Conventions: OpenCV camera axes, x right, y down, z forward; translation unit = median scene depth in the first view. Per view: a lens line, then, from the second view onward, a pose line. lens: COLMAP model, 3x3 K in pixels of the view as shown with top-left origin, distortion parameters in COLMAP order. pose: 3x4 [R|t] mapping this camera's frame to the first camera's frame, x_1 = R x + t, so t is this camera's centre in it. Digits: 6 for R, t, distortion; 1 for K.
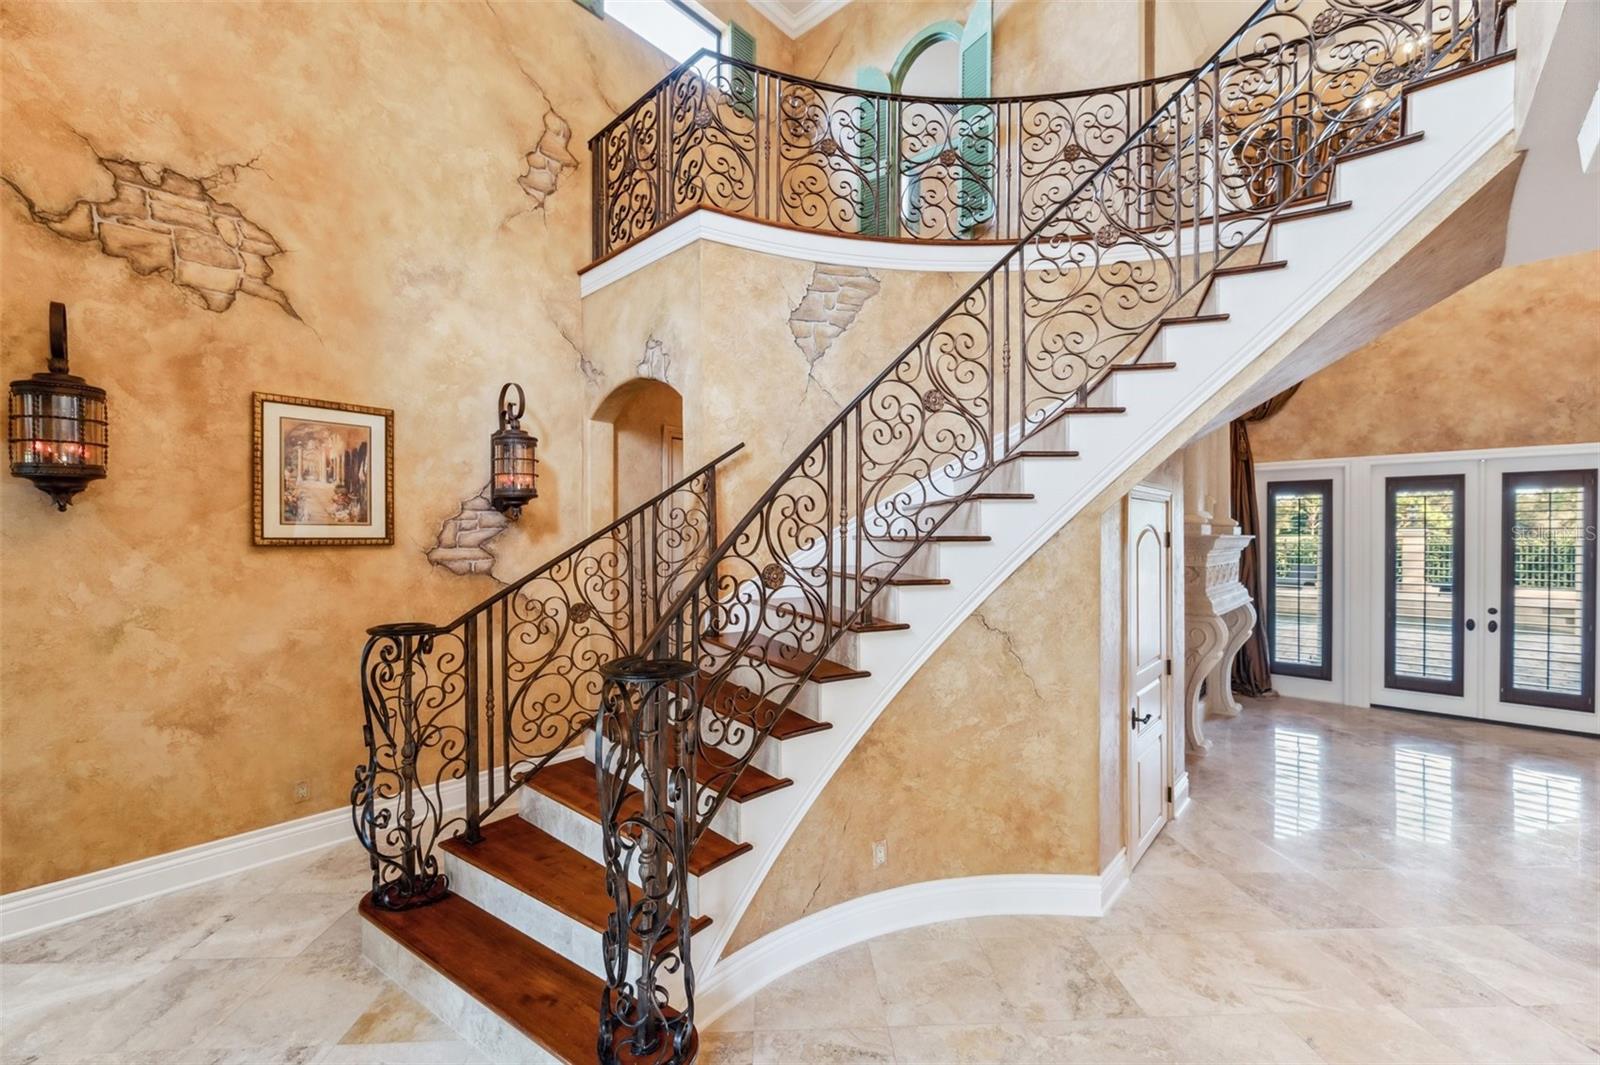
lens RADIAL K [[641.8, 0, 809.2], [0, 641.8, 542.1], [0, 0, 1]] dist [-0.001572, 0.000278]
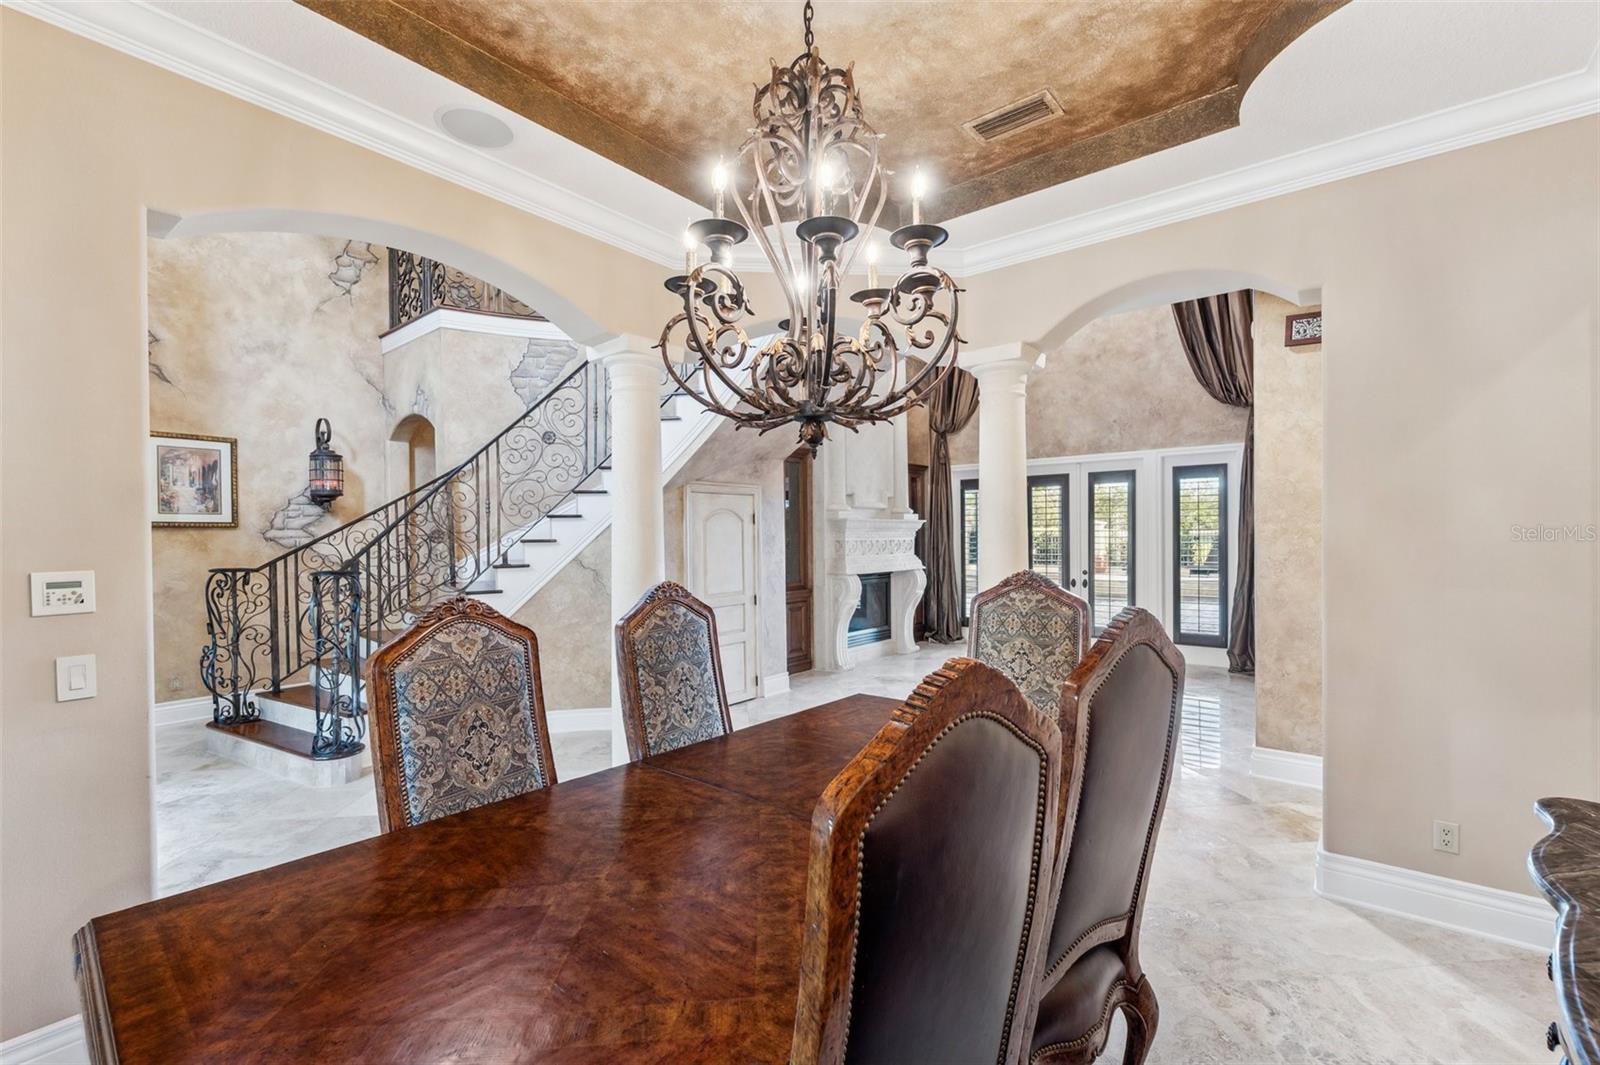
lens RADIAL K [[680.5, 0, 805.1], [0, 680.5, 546.1], [0, 0, 1]] dist [-0.002409, -0.000367]
pose [[0.998284, -0.012254, 0.057259, 0.552081], [0.011963, 0.999914, 0.005413, 0.051744], [-0.057321, -0.004719, 0.998345, -0.628451]]
